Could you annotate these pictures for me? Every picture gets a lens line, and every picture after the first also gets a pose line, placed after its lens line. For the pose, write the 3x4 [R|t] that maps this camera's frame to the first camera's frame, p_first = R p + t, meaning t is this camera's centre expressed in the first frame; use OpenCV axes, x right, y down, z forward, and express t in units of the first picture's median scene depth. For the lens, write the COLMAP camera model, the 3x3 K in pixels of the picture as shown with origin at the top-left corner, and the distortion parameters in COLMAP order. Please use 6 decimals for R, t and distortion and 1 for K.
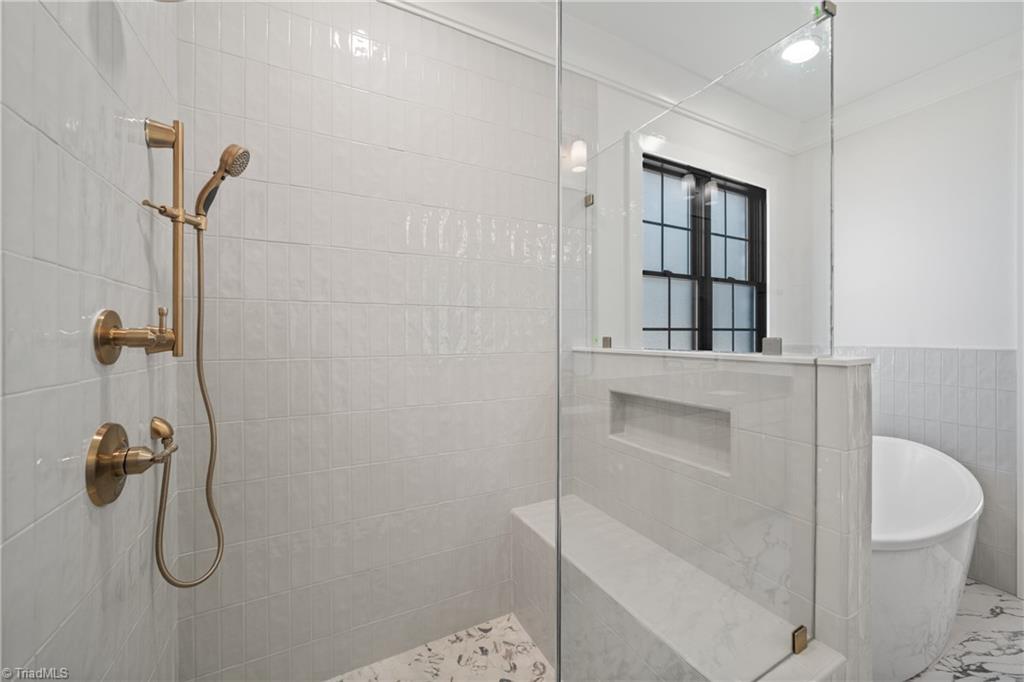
lens RADIAL K [[394.3, 0, 512.1], [0, 394.3, 337.5], [0, 0, 1]] dist [-0.000614, 0.000013]
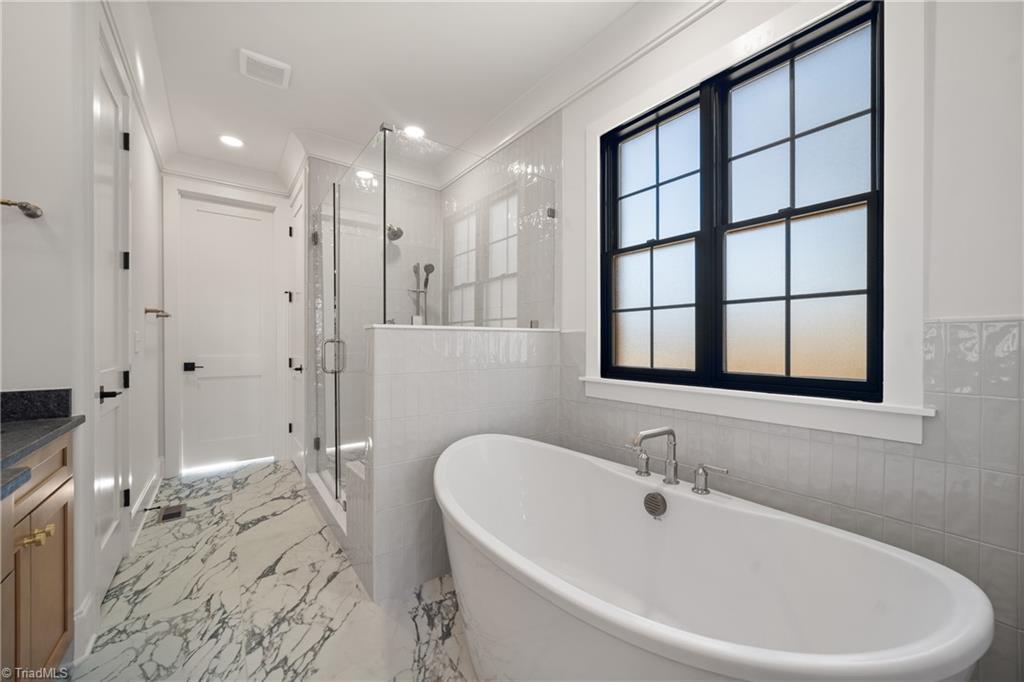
lens RADIAL K [[394.3, 0, 513.1], [0, 394.3, 340.3], [0, 0, 1]] dist [-0.000614, 0.000013]
pose [[0.148589, 0.011013, -0.988838, 1.229693], [-0.002919, 0.999939, 0.010698, 0.041811], [0.988895, 0.001297, 0.148612, 0.593839]]
